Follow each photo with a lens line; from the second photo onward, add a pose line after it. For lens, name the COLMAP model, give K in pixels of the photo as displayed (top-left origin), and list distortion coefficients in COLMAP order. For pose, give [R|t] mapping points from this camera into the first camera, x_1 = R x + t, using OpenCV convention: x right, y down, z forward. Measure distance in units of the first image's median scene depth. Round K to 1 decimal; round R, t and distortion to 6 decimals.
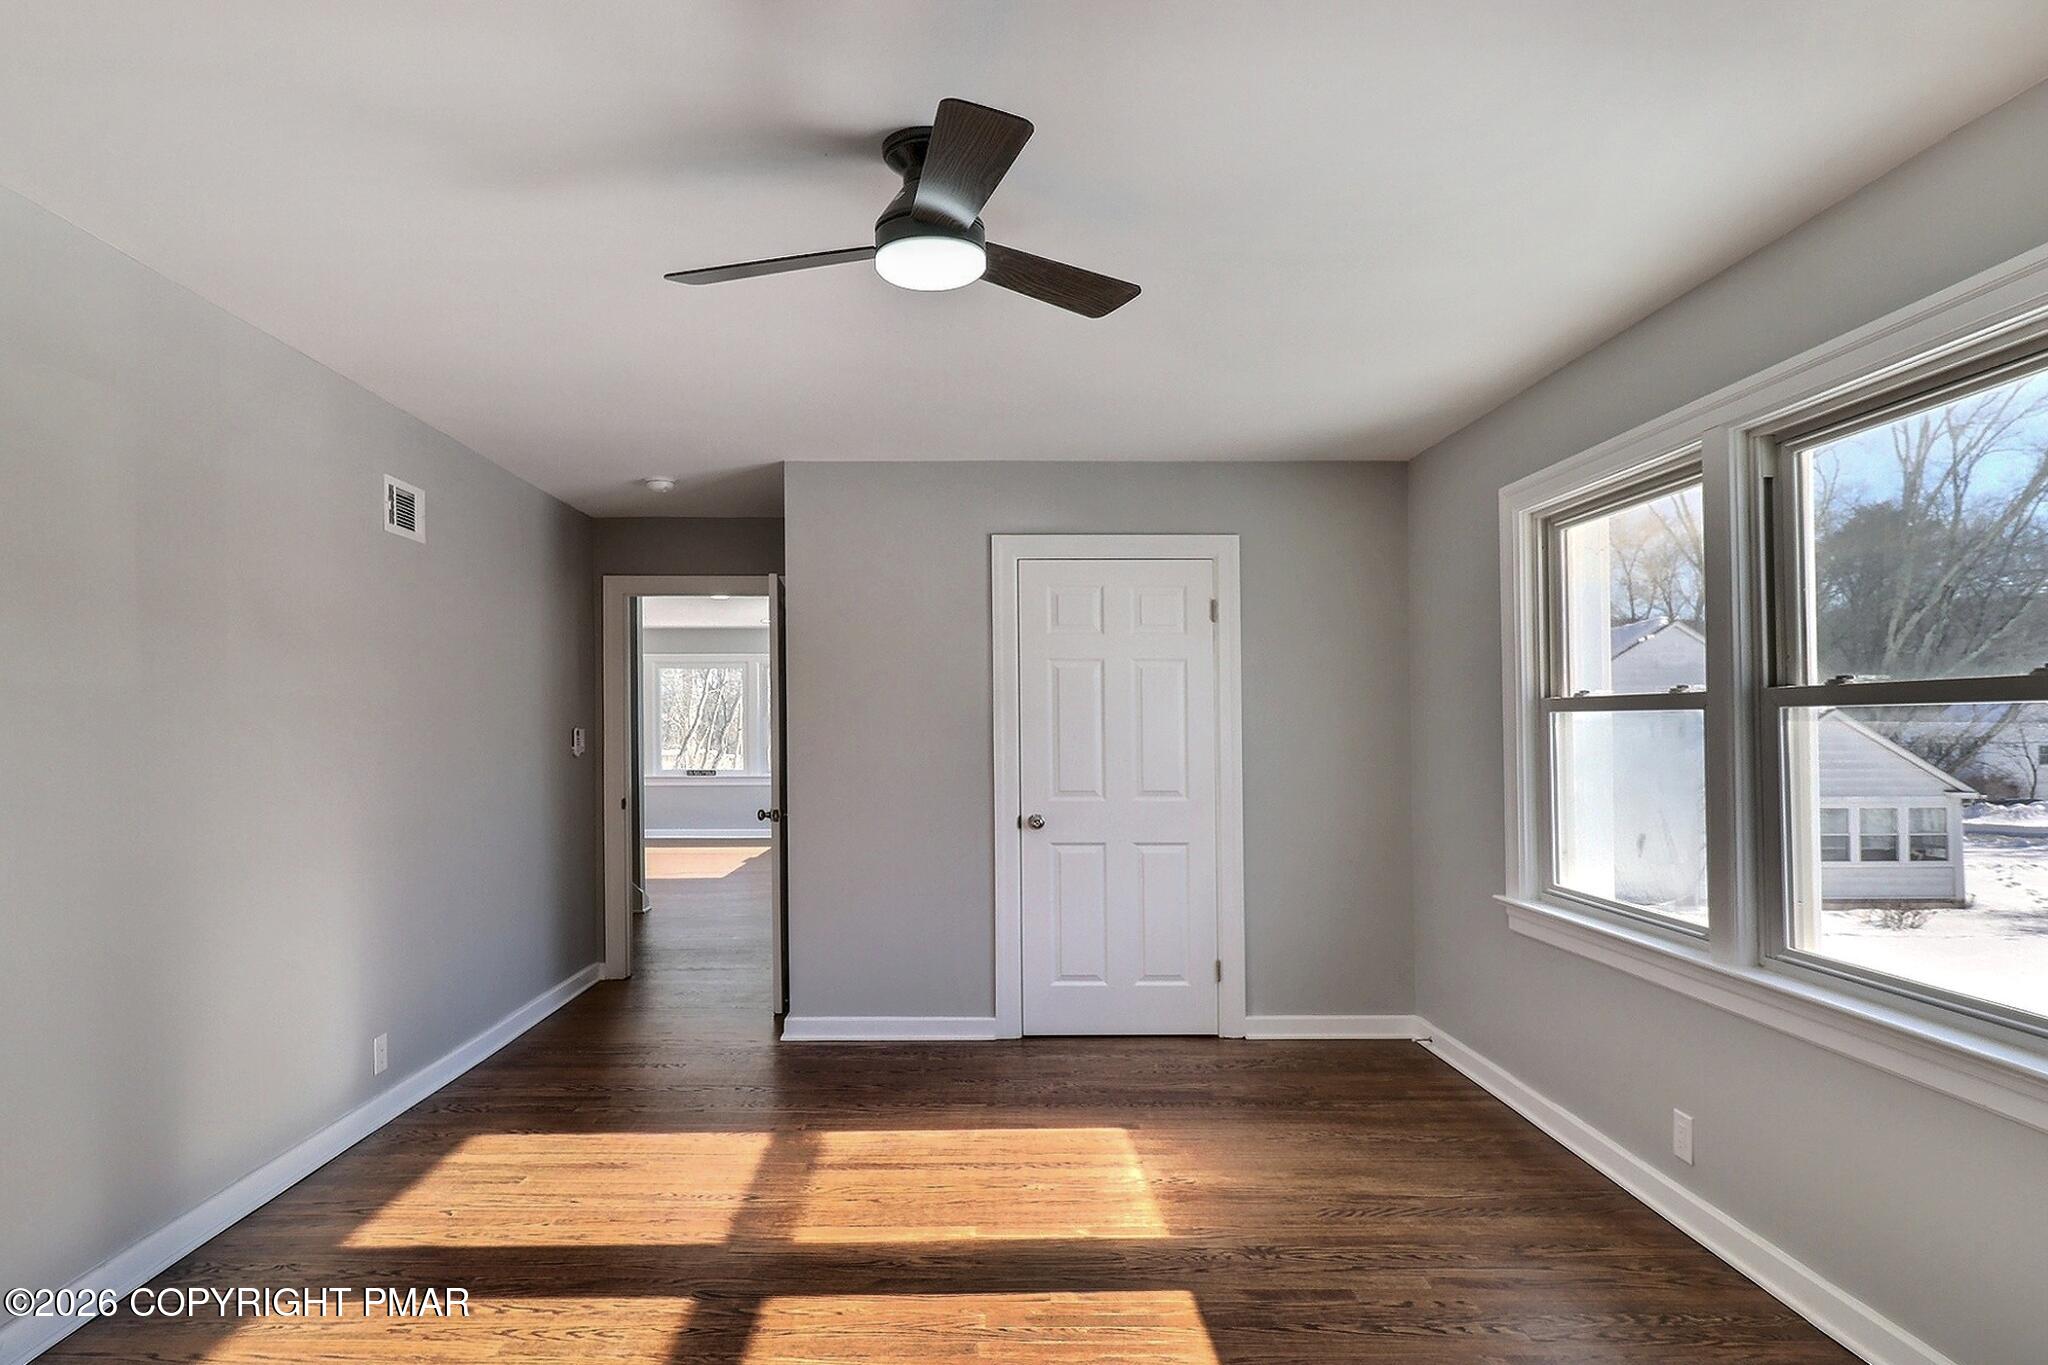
lens RADIAL K [[1236.6, 0, 1030.3], [0, 1236.6, 643.8], [0, 0, 1]] dist [-0.000475, -0.003117]
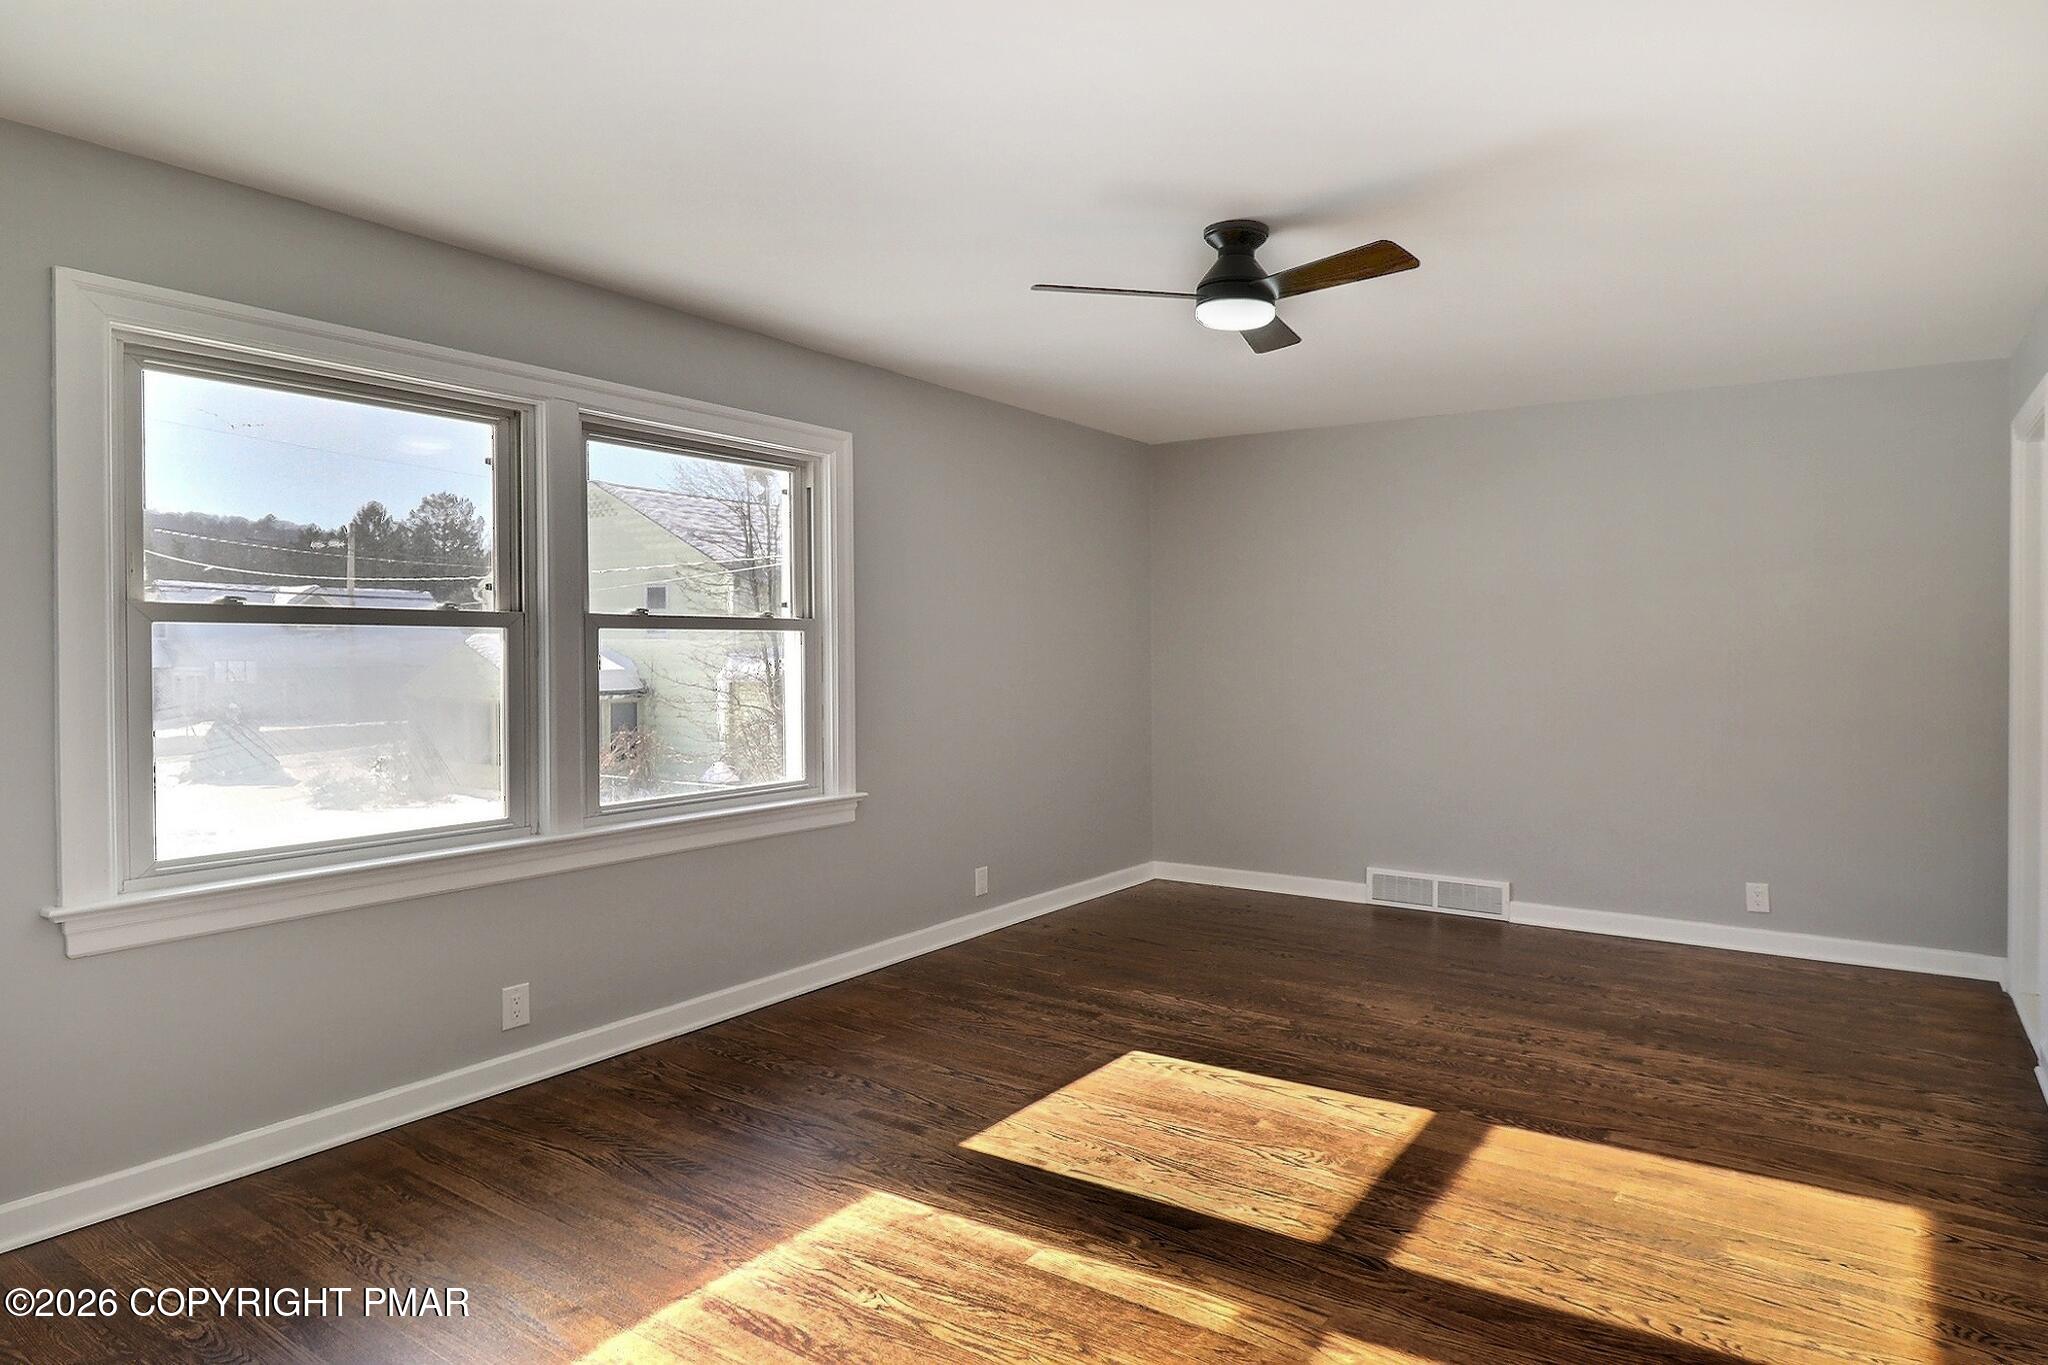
lens RADIAL K [[1236.6, 0, 1030.3], [0, 1236.6, 643.8], [0, 0, 1]] dist [-0.000475, -0.003117]
pose [[-0.793036, -0.002636, 0.609169, -0.611306], [-0.043423, 0.997691, -0.052213, 0.125801], [-0.607625, -0.067859, -0.791320, 1.892829]]
